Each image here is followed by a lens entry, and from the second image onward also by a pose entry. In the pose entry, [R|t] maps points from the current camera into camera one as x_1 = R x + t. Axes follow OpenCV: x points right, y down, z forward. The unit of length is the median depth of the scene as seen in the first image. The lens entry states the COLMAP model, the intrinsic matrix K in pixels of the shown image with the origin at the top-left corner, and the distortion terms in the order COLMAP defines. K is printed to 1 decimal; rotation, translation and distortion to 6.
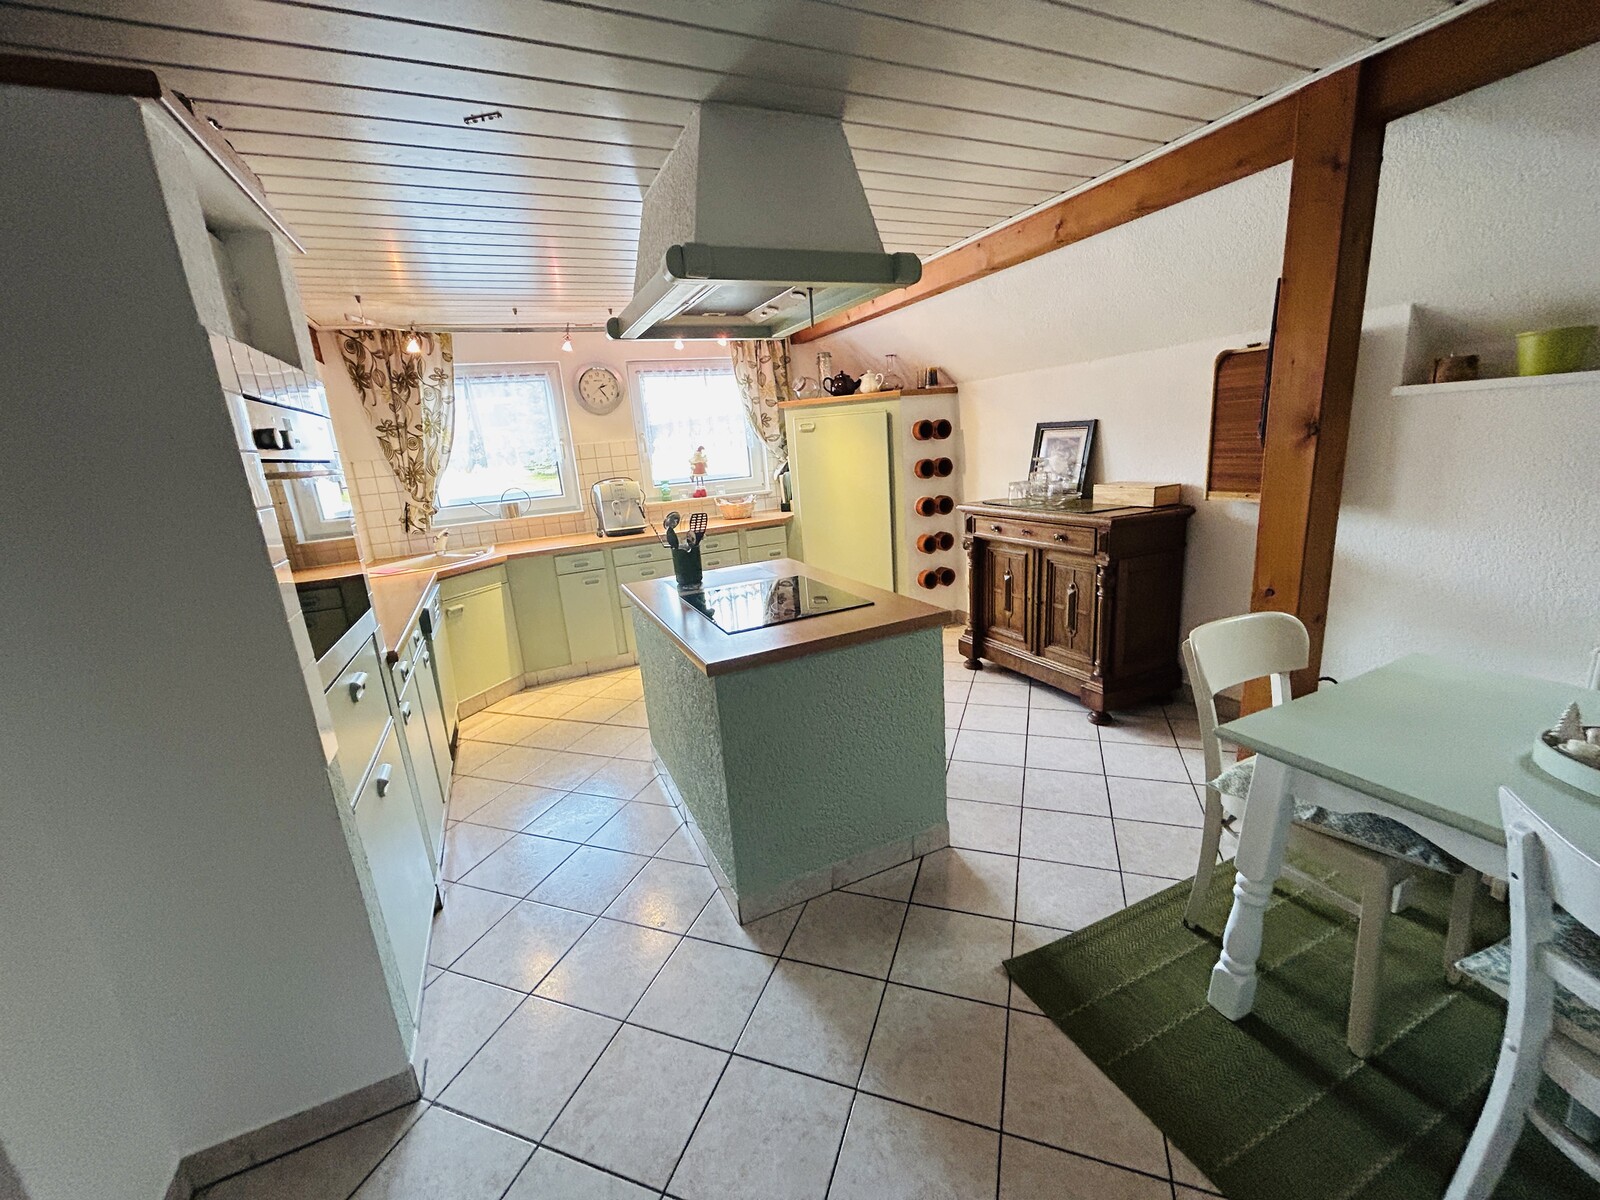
lens RADIAL K [[651.6, 0, 800.6], [0, 651.6, 596.3], [0, 0, 1]] dist [-0.012435, -0.000038]
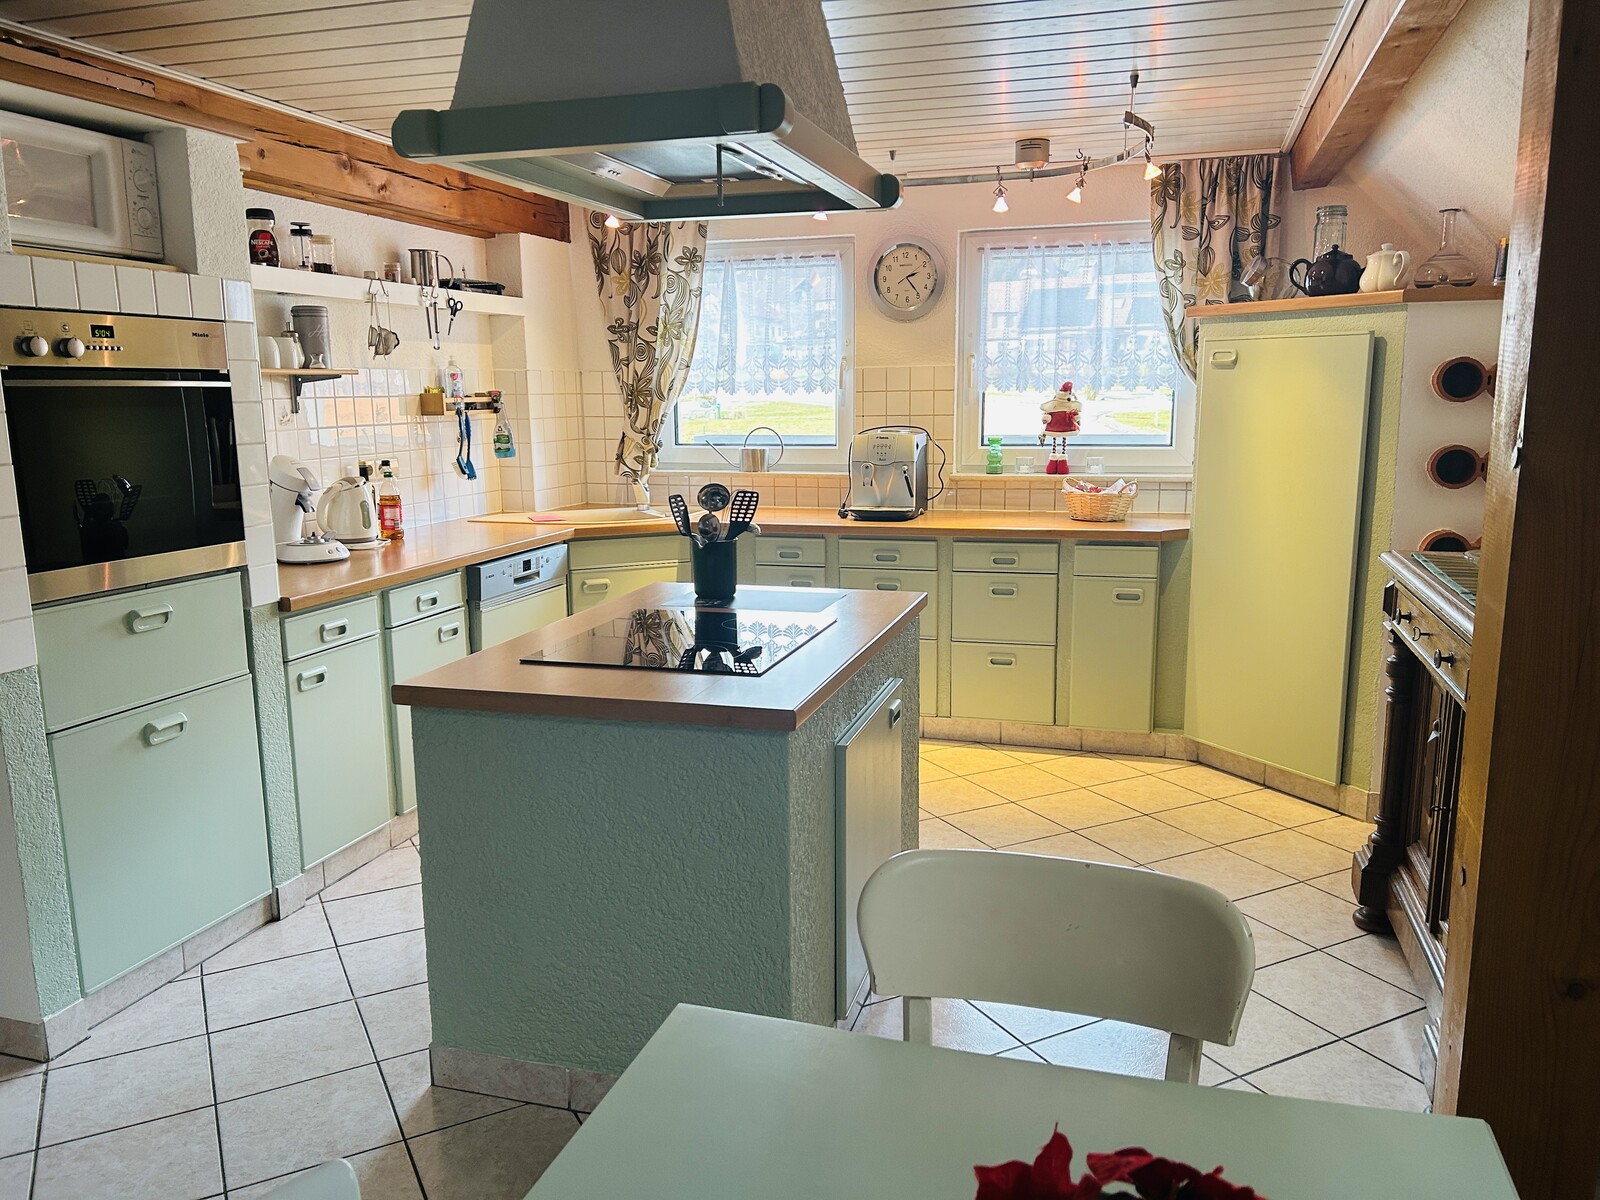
lens RADIAL K [[1207.1, 0, 802.5], [0, 1207.1, 605.4], [0, 0, 1]] dist [0.042647, -0.043589]
pose [[0.744901, 0.184856, -0.641055, 0.421058], [-0.202040, 0.978234, 0.047318, -0.055834], [0.635848, 0.094271, 0.766035, 0.102414]]
